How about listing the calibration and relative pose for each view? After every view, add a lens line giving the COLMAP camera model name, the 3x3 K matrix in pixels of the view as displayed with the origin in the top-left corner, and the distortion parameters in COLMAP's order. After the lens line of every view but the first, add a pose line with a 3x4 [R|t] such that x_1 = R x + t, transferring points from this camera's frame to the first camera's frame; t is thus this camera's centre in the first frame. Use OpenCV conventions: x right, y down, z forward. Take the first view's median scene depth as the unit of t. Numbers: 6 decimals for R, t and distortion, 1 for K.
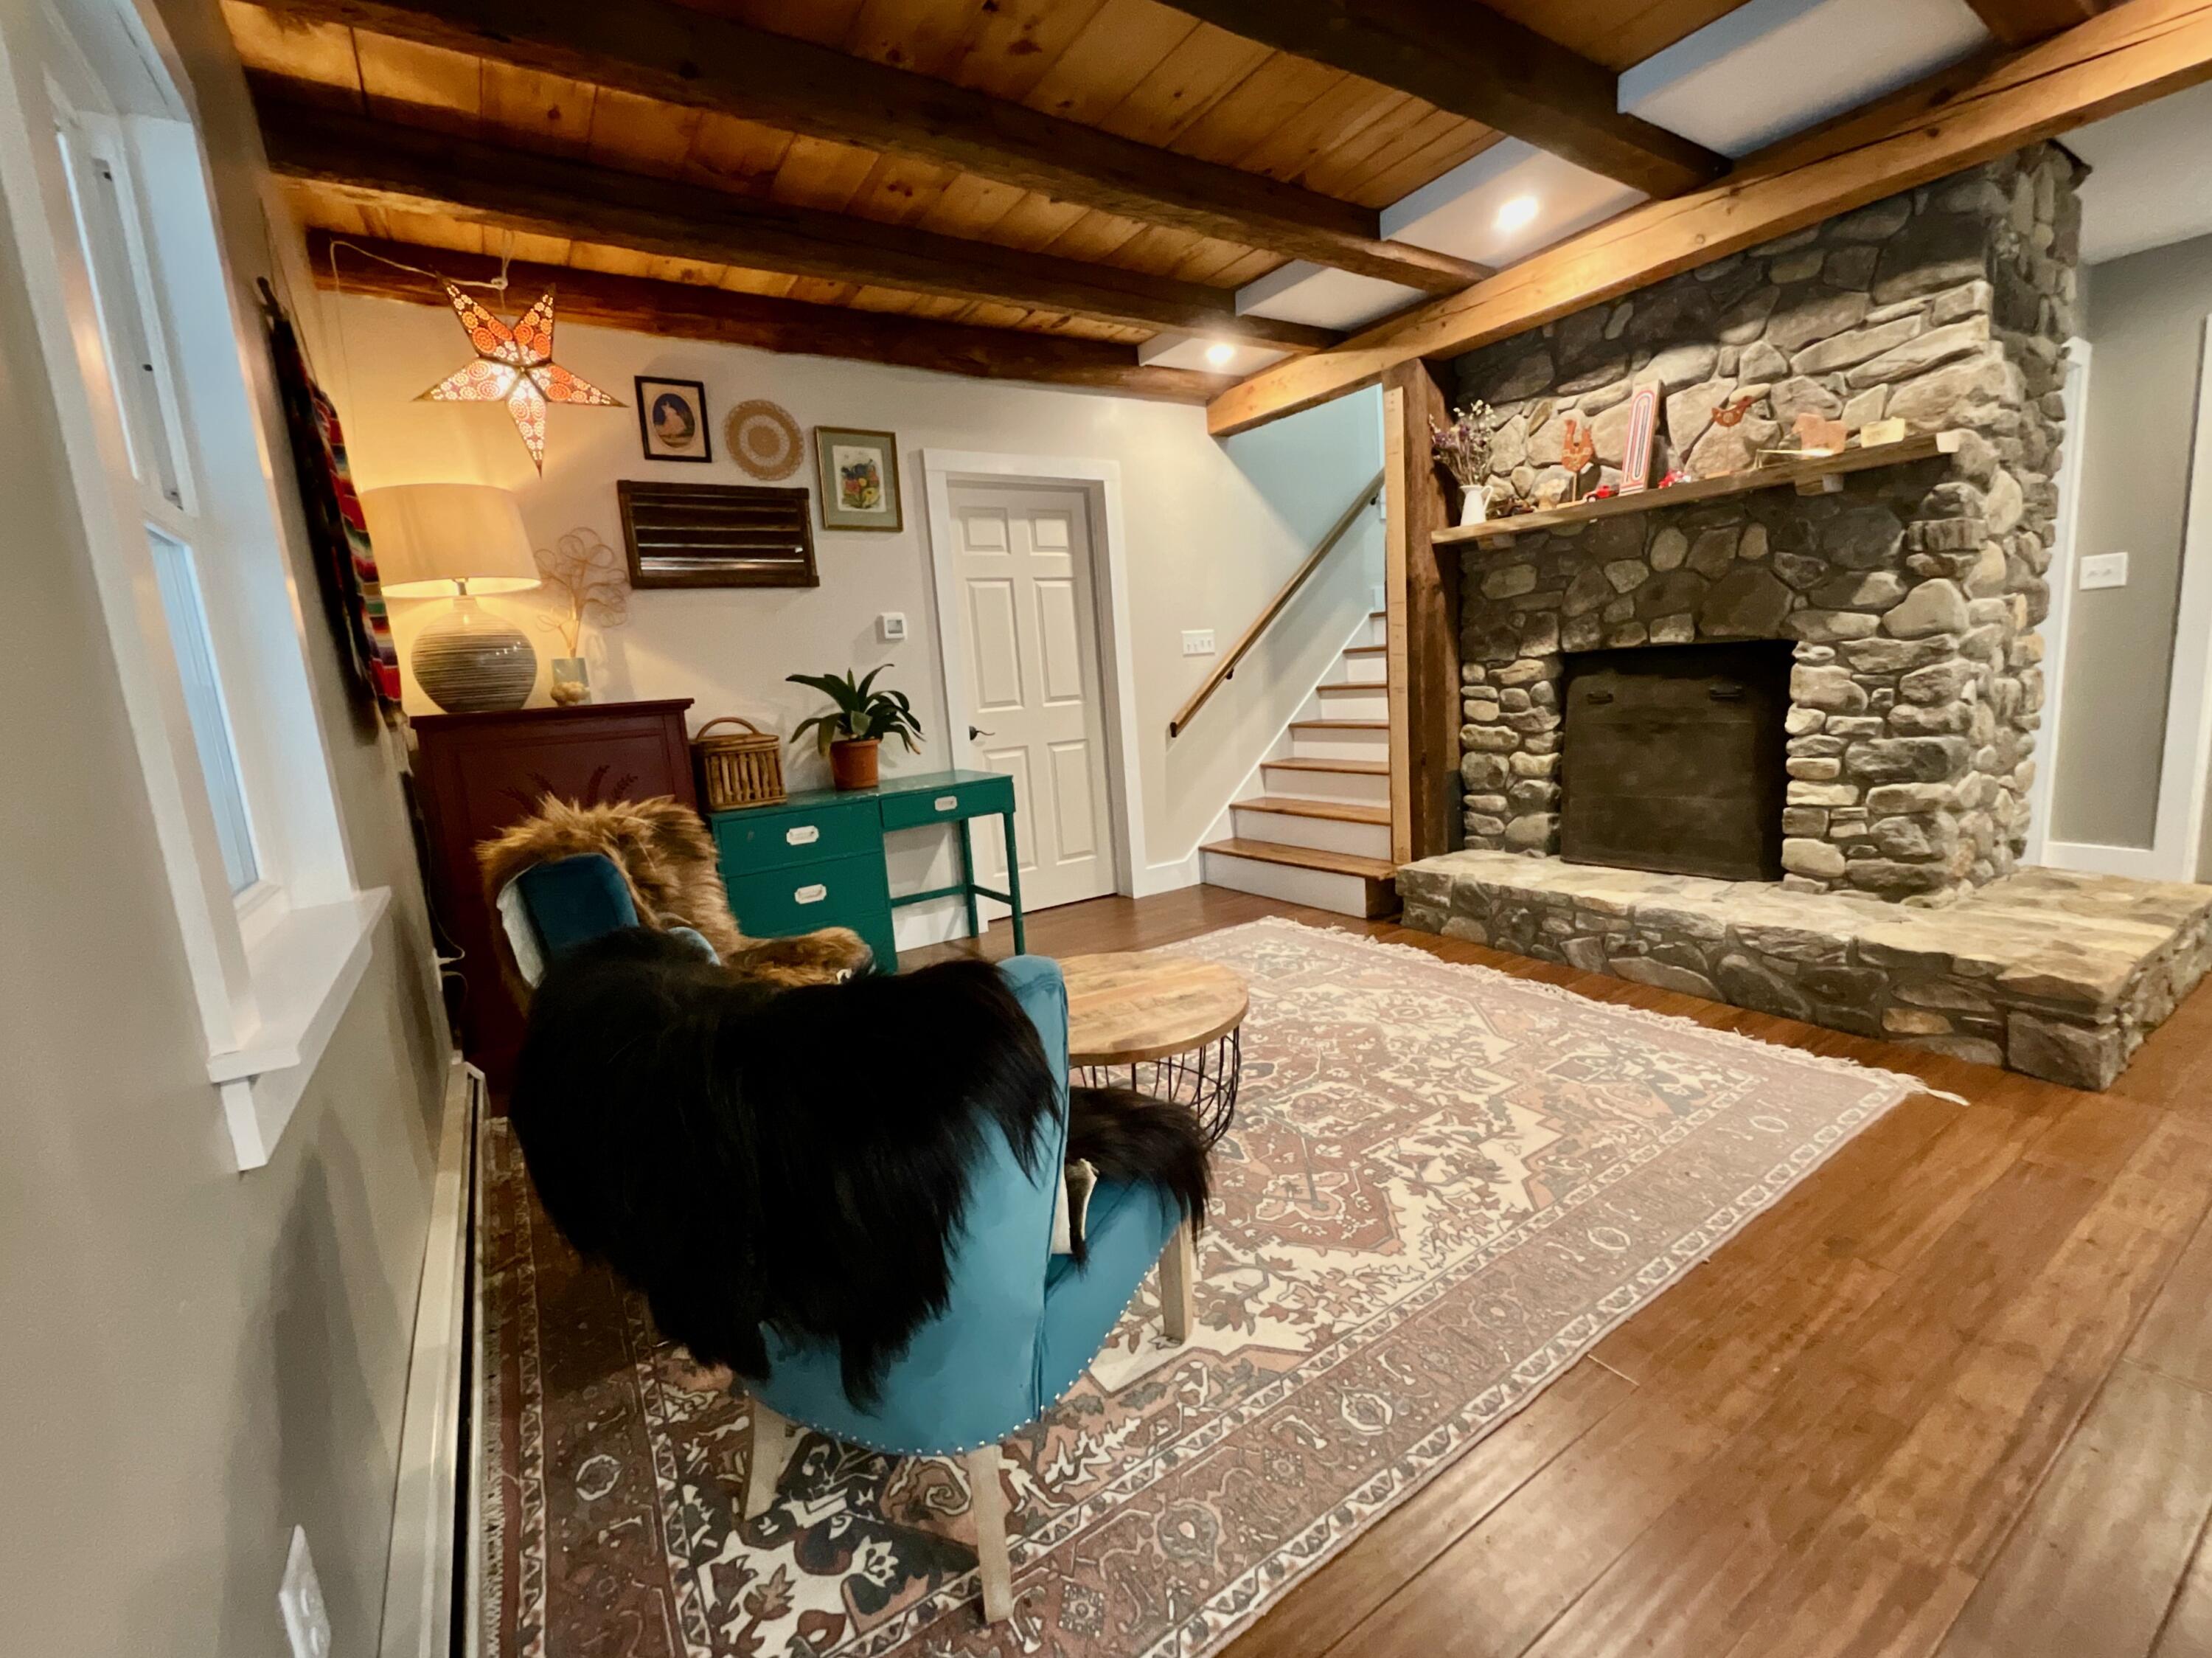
lens RADIAL K [[948.2, 0, 1102.0], [0, 948.2, 830.6], [0, 0, 1]] dist [-0.004819, -0.000755]
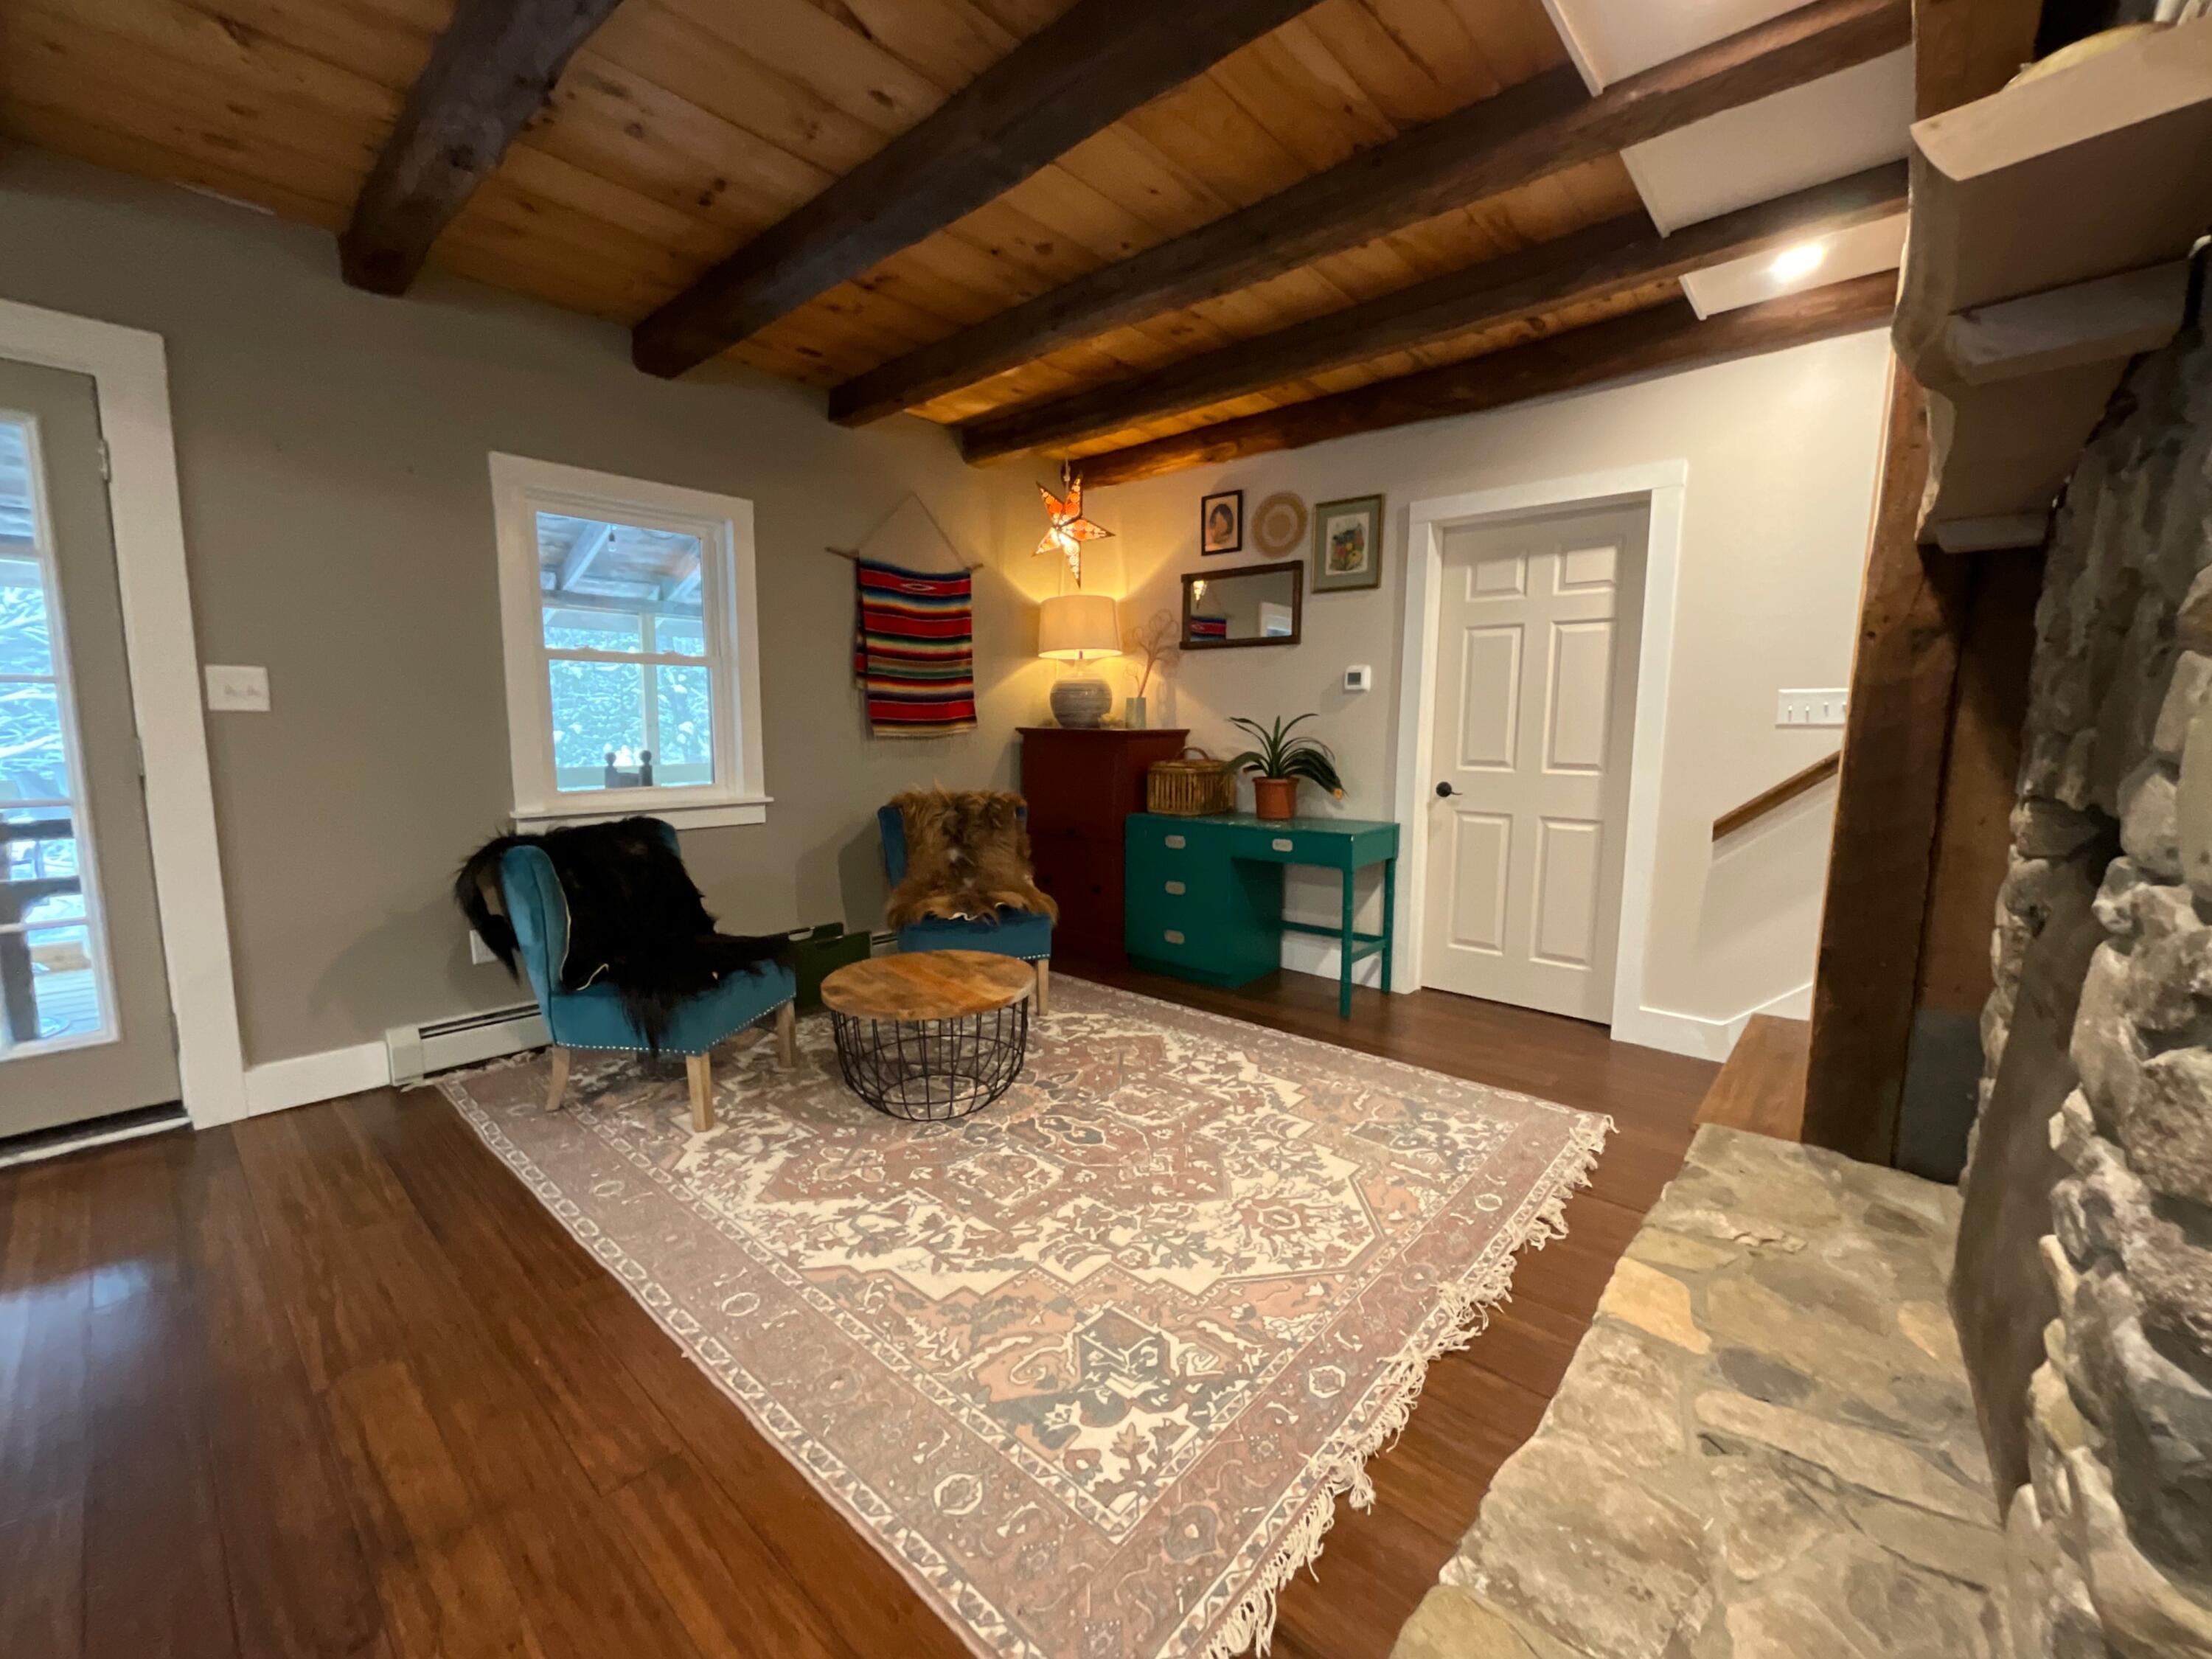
lens RADIAL K [[889.0, 0, 1106.2], [0, 889.0, 833.7], [0, 0, 1]] dist [-0.000298, -0.000380]
pose [[0.264754, 0.196414, -0.944101, 0.774426], [-0.183335, 0.971433, 0.150688, -0.164969], [0.946728, 0.133192, 0.293200, 0.529859]]
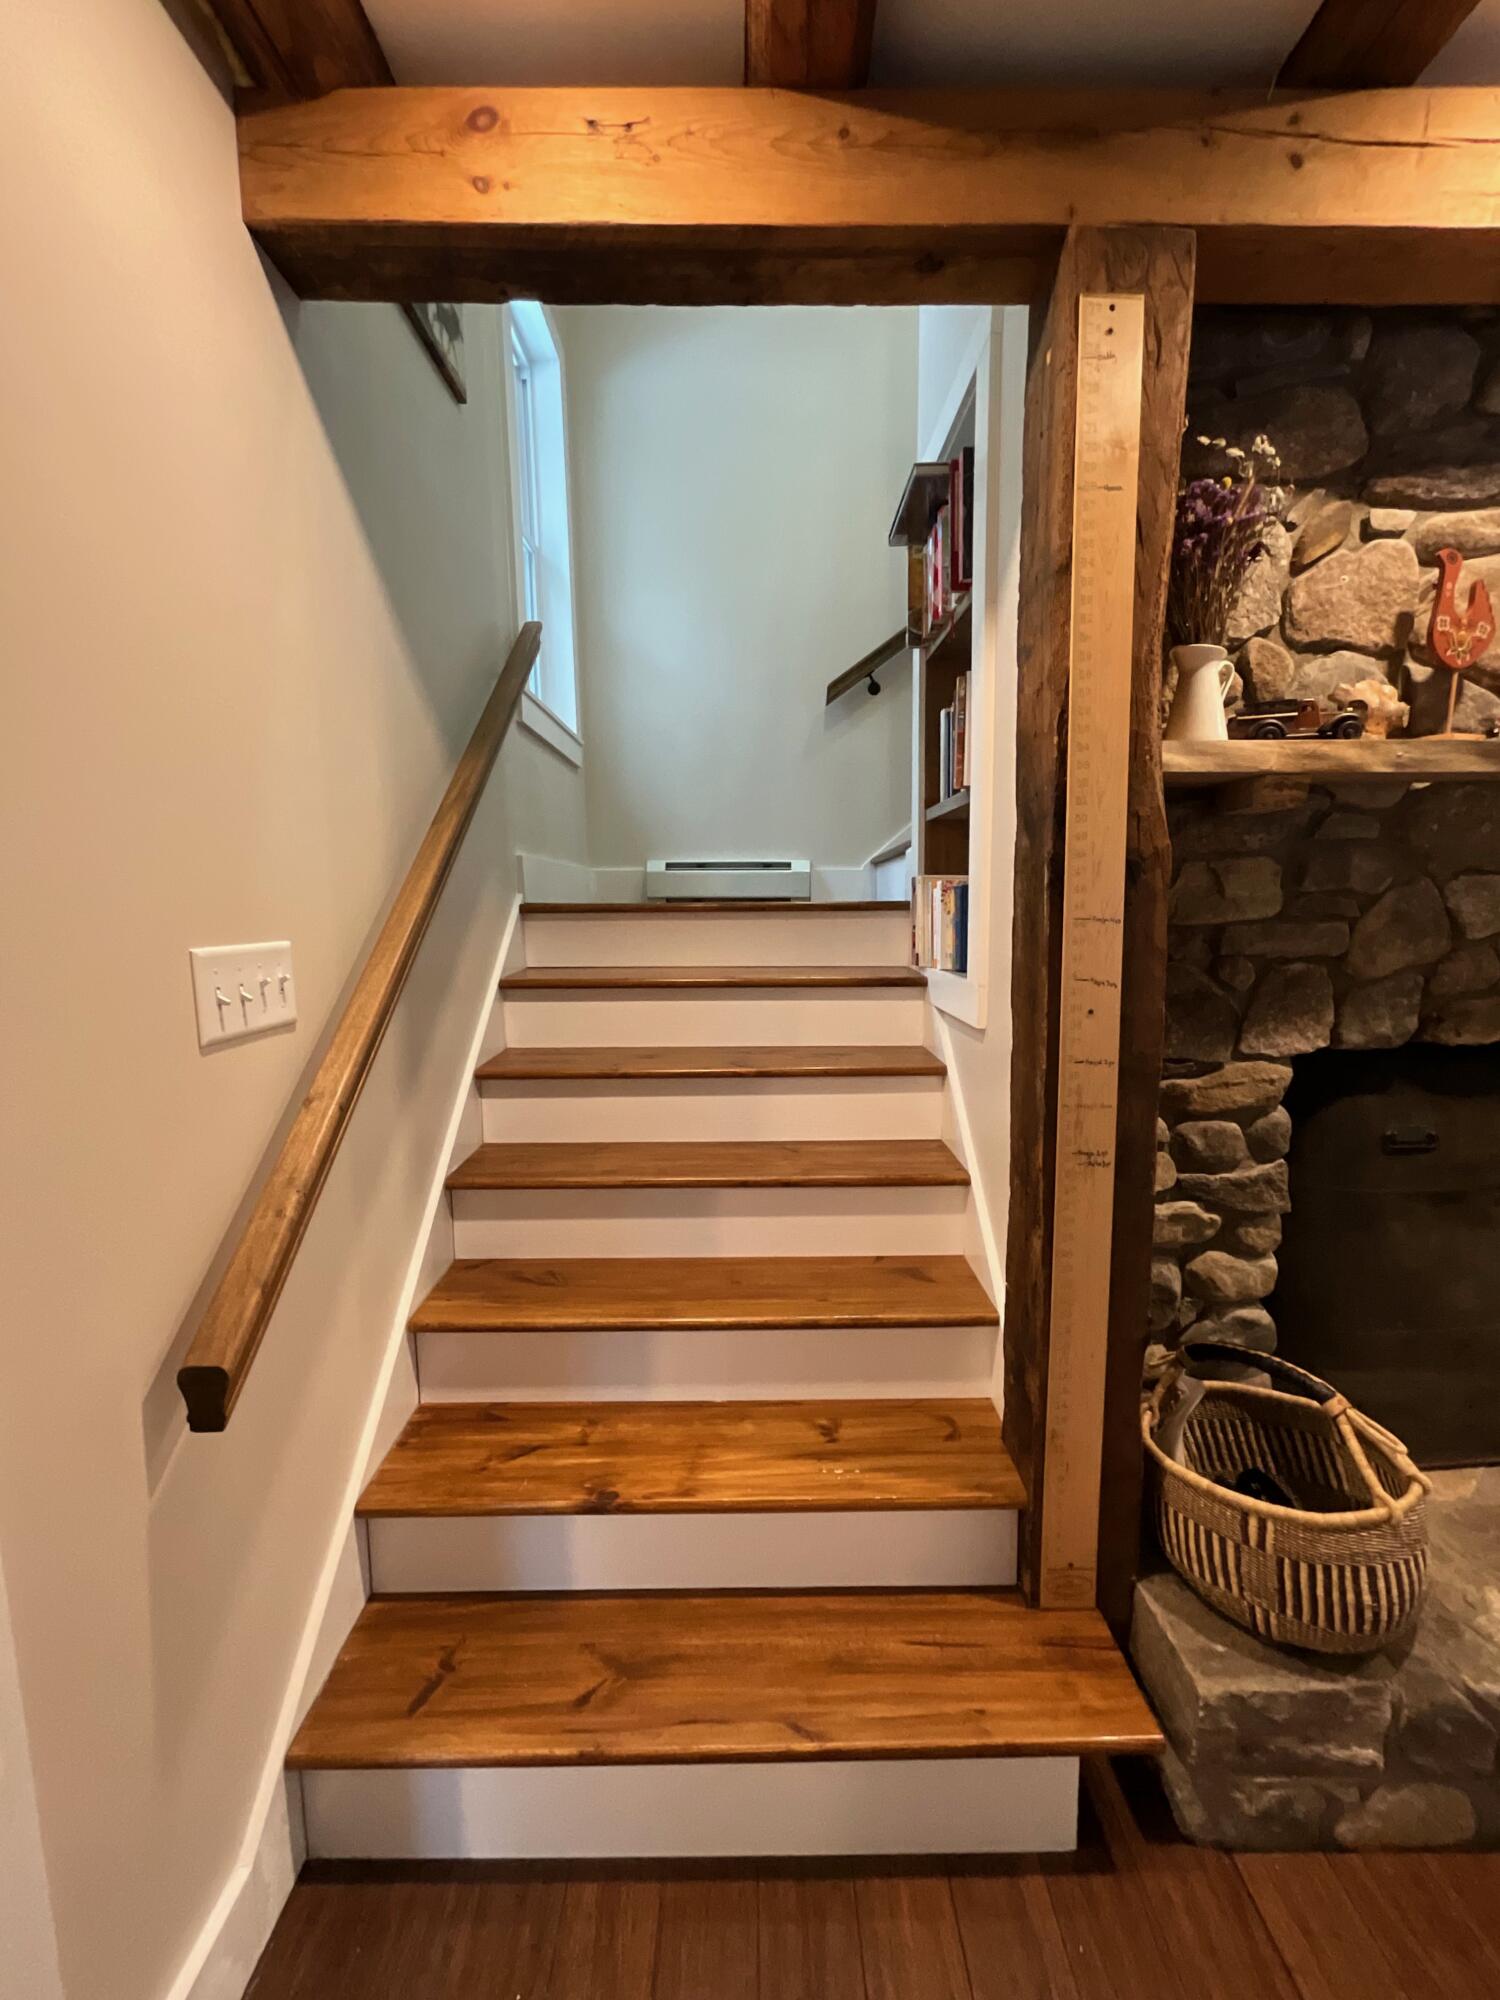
lens RADIAL K [[803.8, 0, 752.2], [0, 803.8, 1001.1], [0, 0, 1]] dist [-0.000298, -0.000380]
pose [[0.544569, -0.033497, 0.838047, -0.010078], [0.108905, 0.993567, -0.031055, -0.241619], [-0.831616, 0.108179, 0.544714, 1.065884]]
